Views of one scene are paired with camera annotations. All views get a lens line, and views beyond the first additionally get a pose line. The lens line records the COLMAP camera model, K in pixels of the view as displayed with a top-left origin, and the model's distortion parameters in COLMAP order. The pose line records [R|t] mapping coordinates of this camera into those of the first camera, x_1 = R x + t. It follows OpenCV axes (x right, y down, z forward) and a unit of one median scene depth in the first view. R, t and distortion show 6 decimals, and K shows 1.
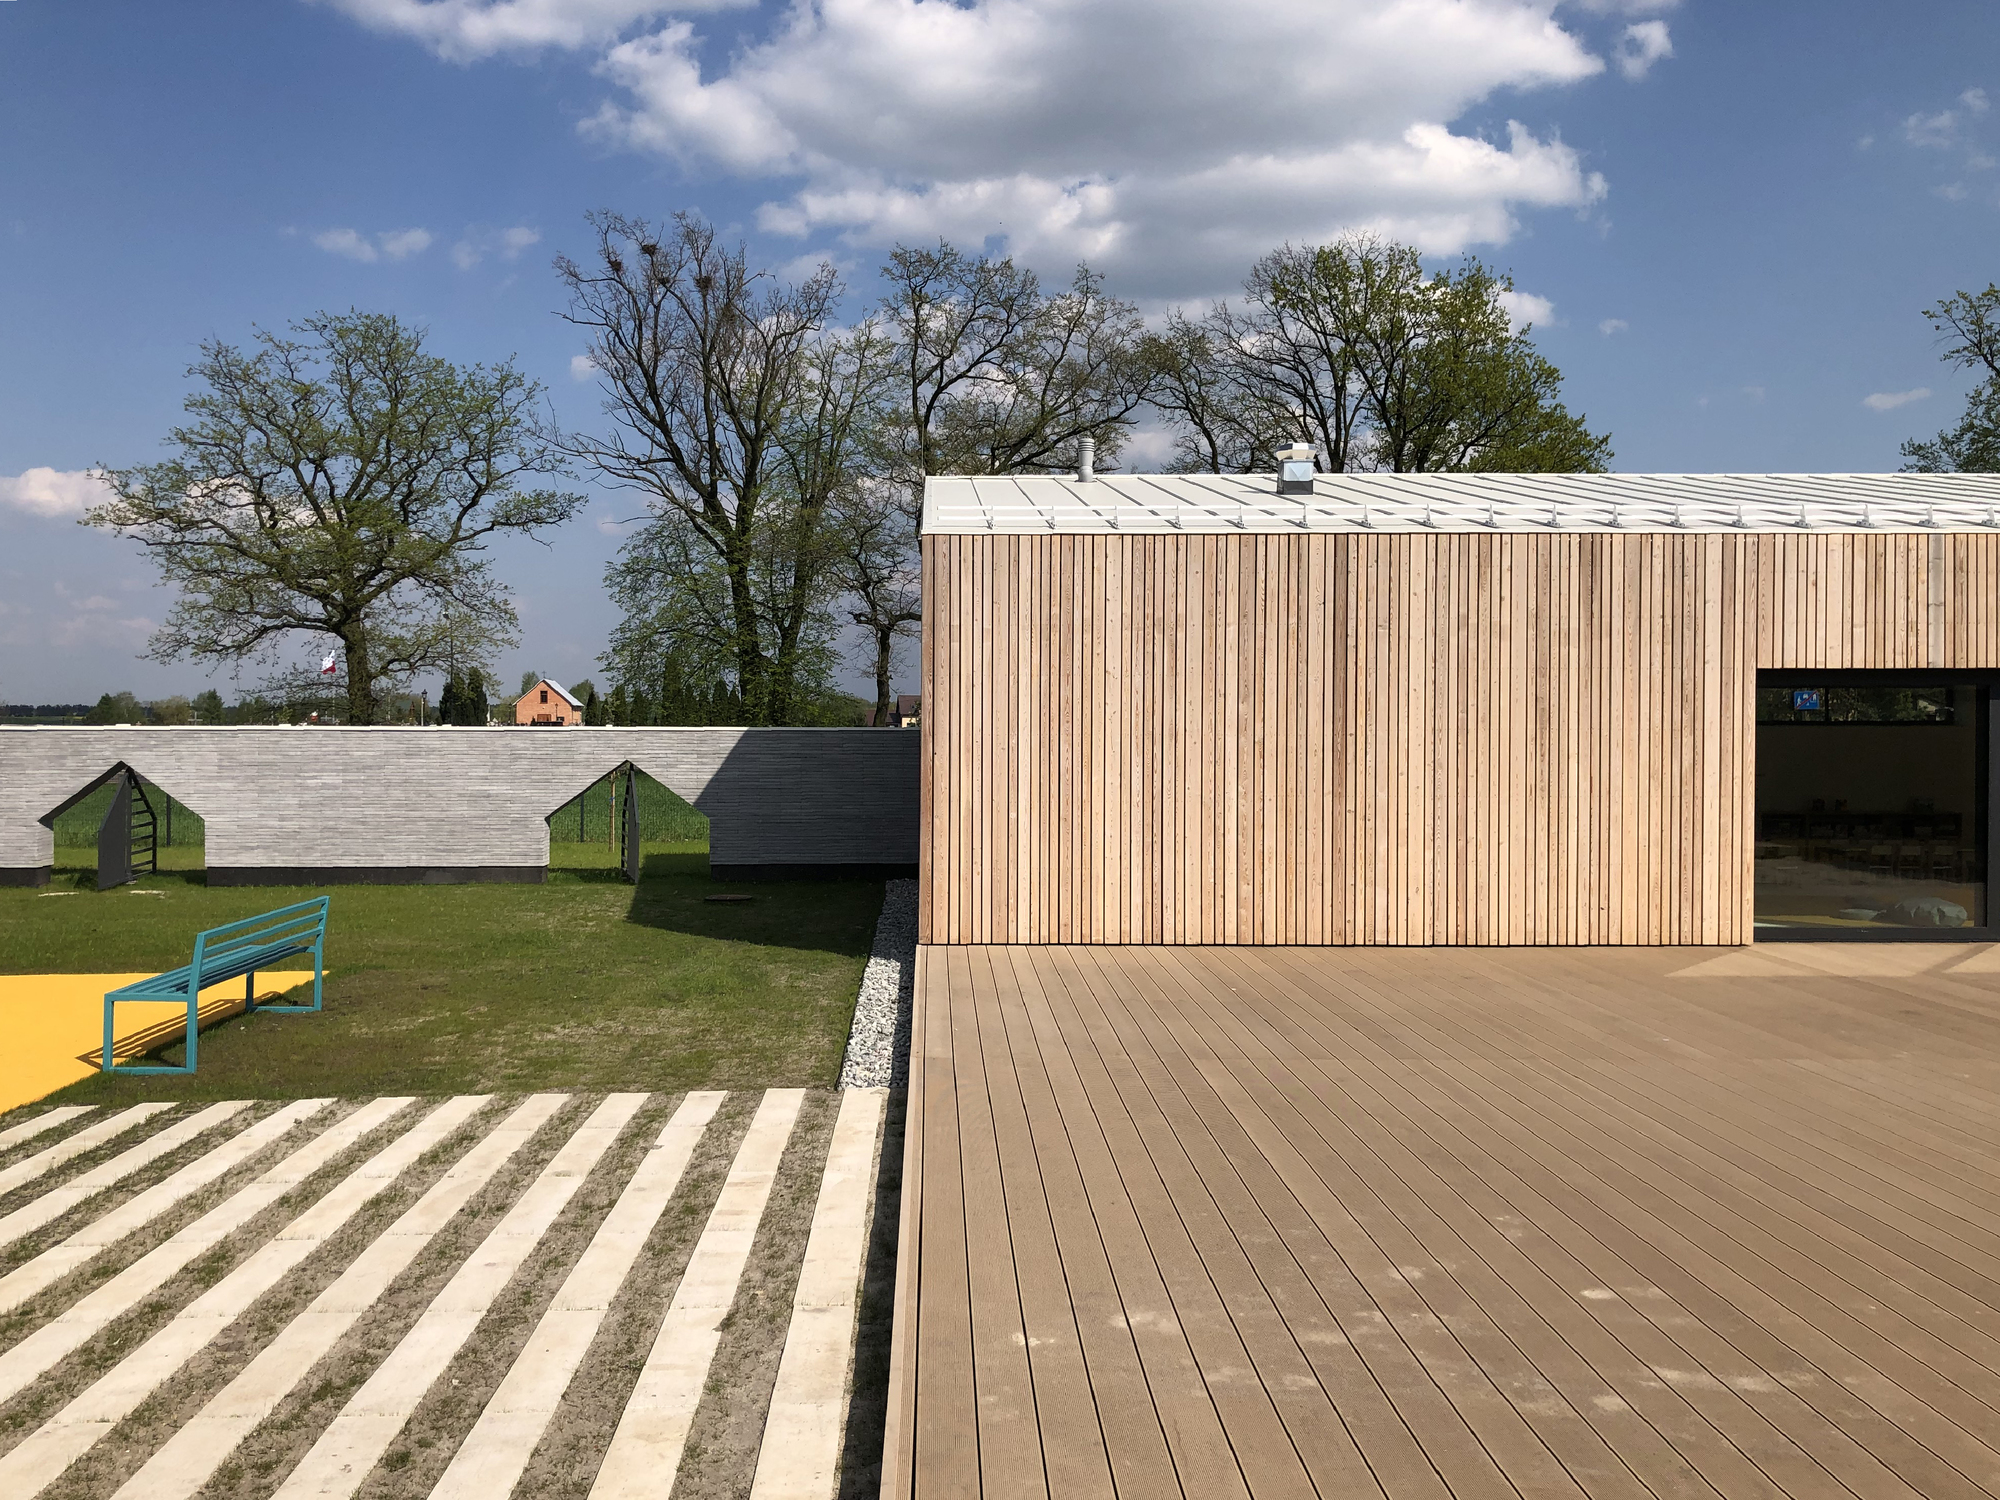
lens RADIAL K [[1759.1, 0, 995.8], [0, 1759.1, 743.6], [0, 0, 1]] dist [0.084509, -0.116751]
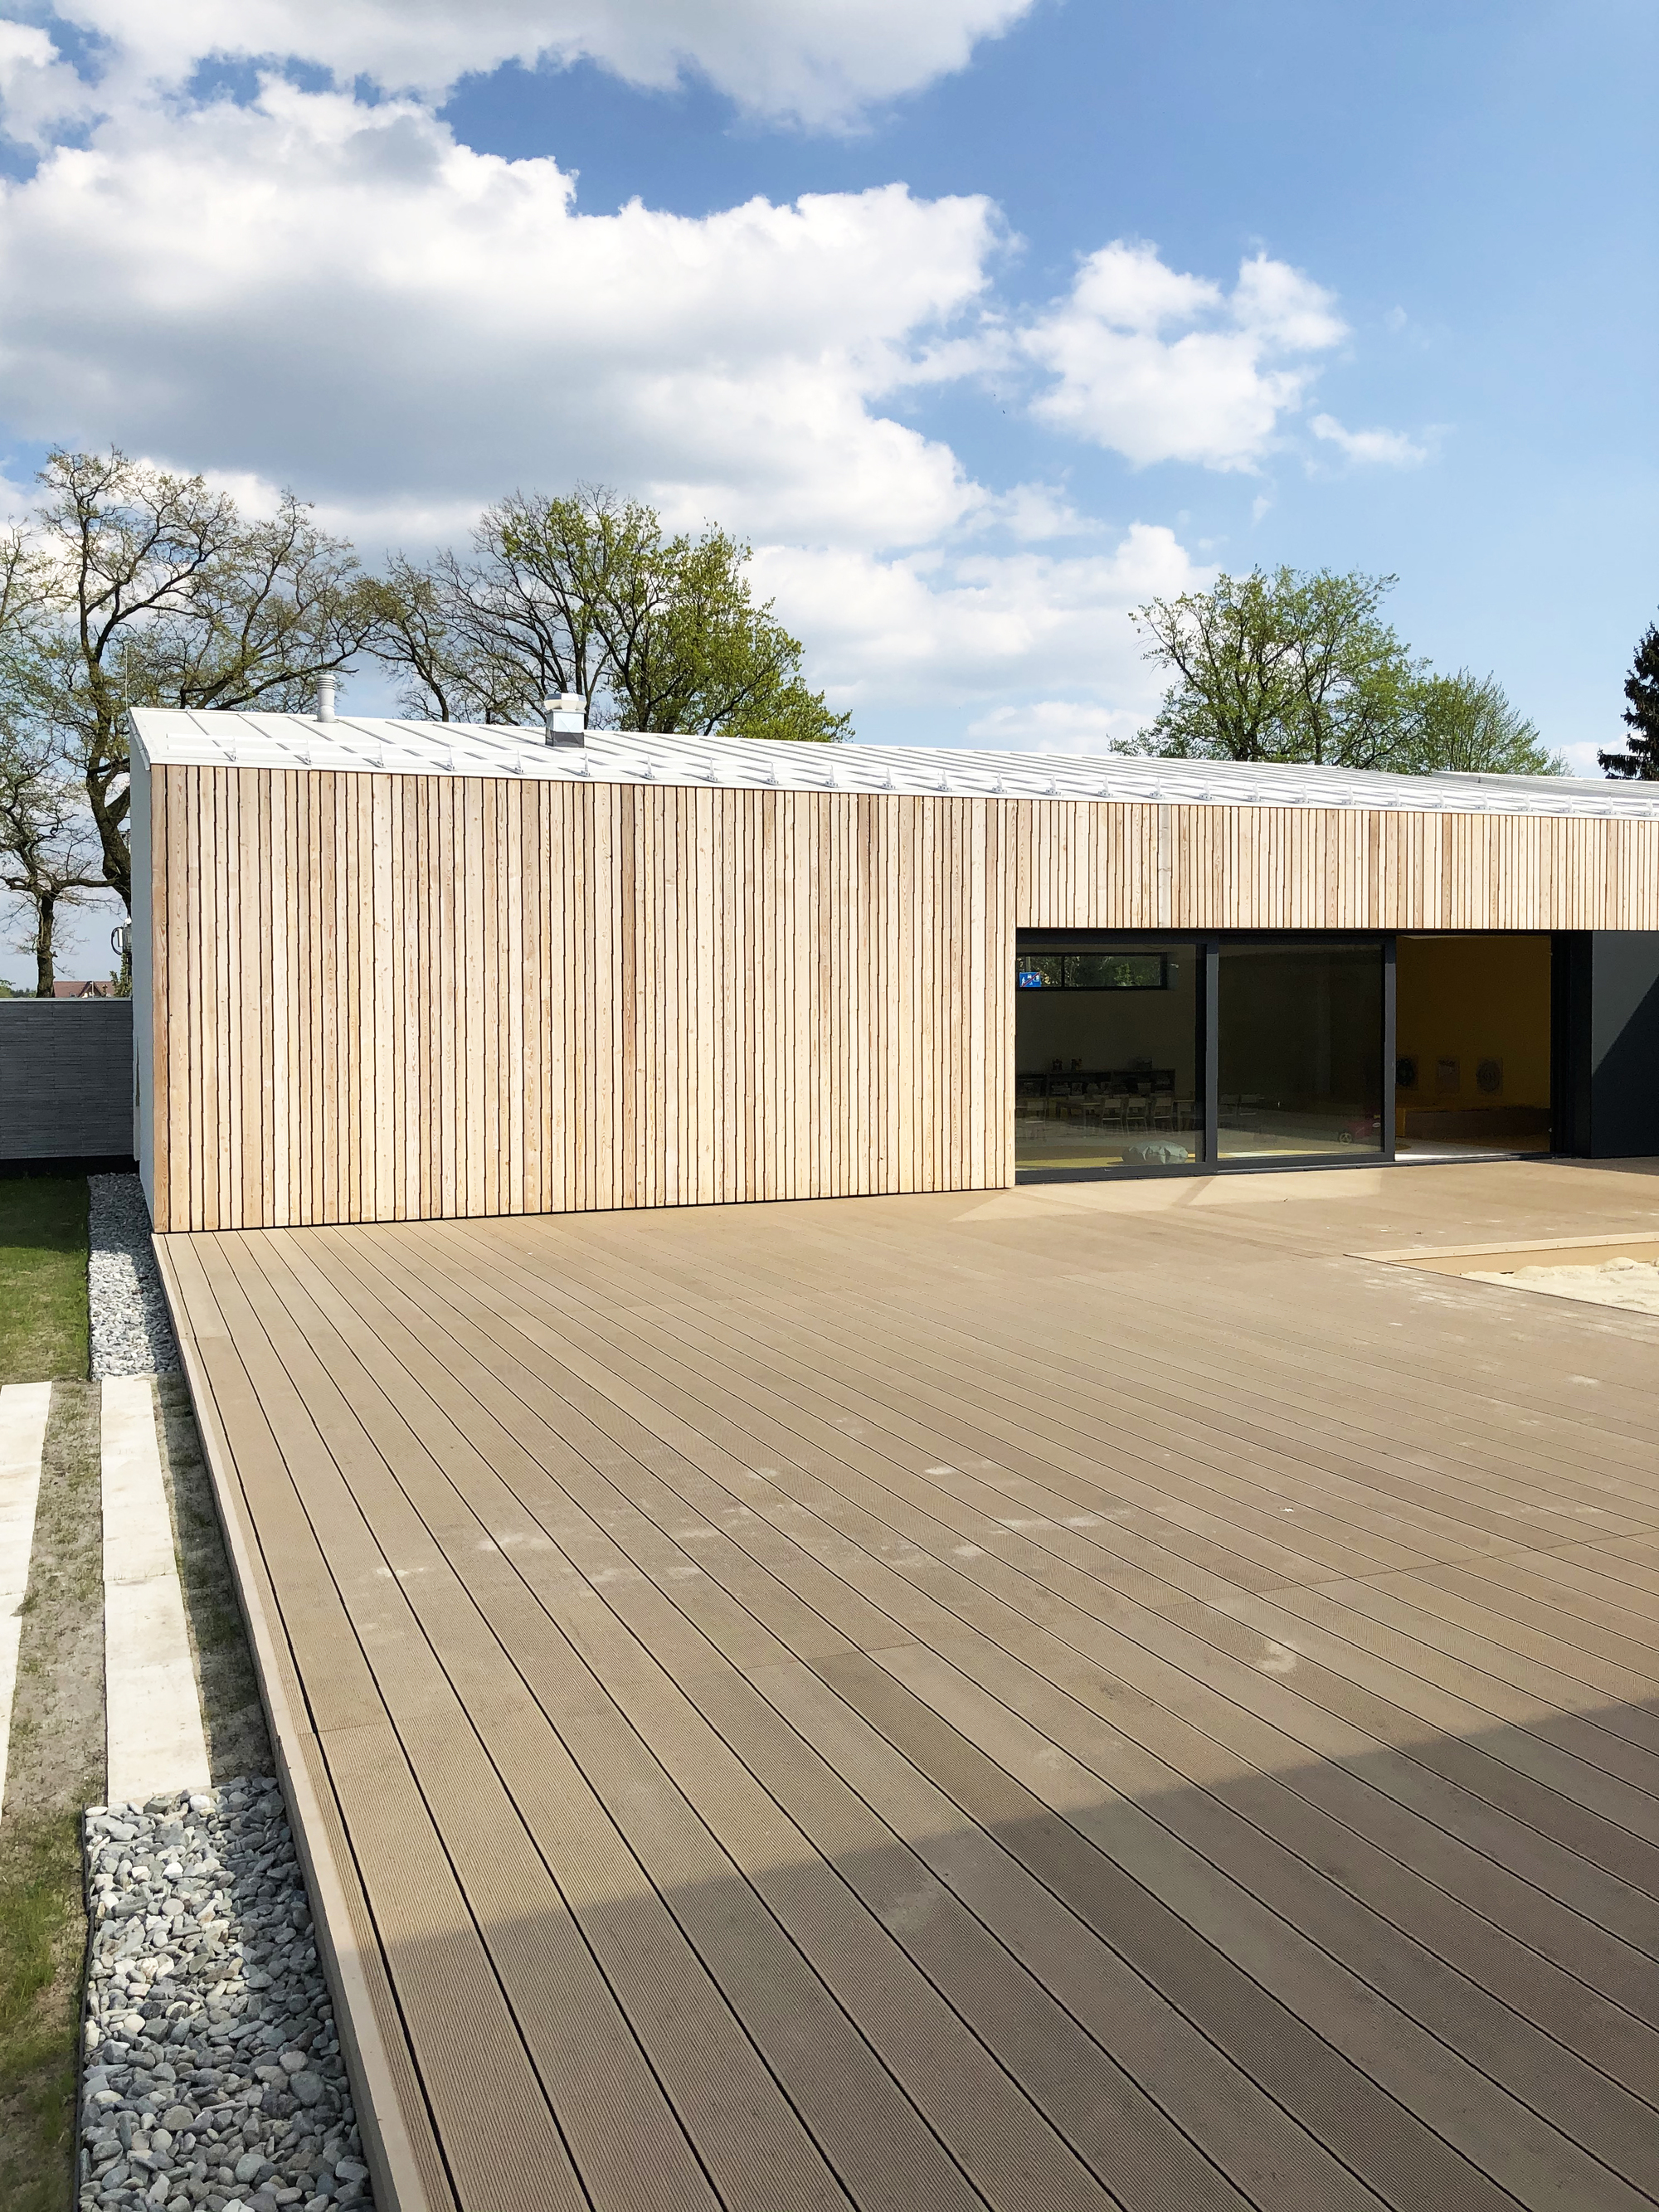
lens RADIAL K [[1945.7, 0, 834.0], [0, 1945.7, 1109.1], [0, 0, 1]] dist [0.084509, -0.116751]
pose [[0.935105, -0.013725, 0.354104, -0.080915], [0.008107, 0.999817, 0.017343, 0.042342], [-0.354277, -0.013347, 0.935045, -0.044467]]
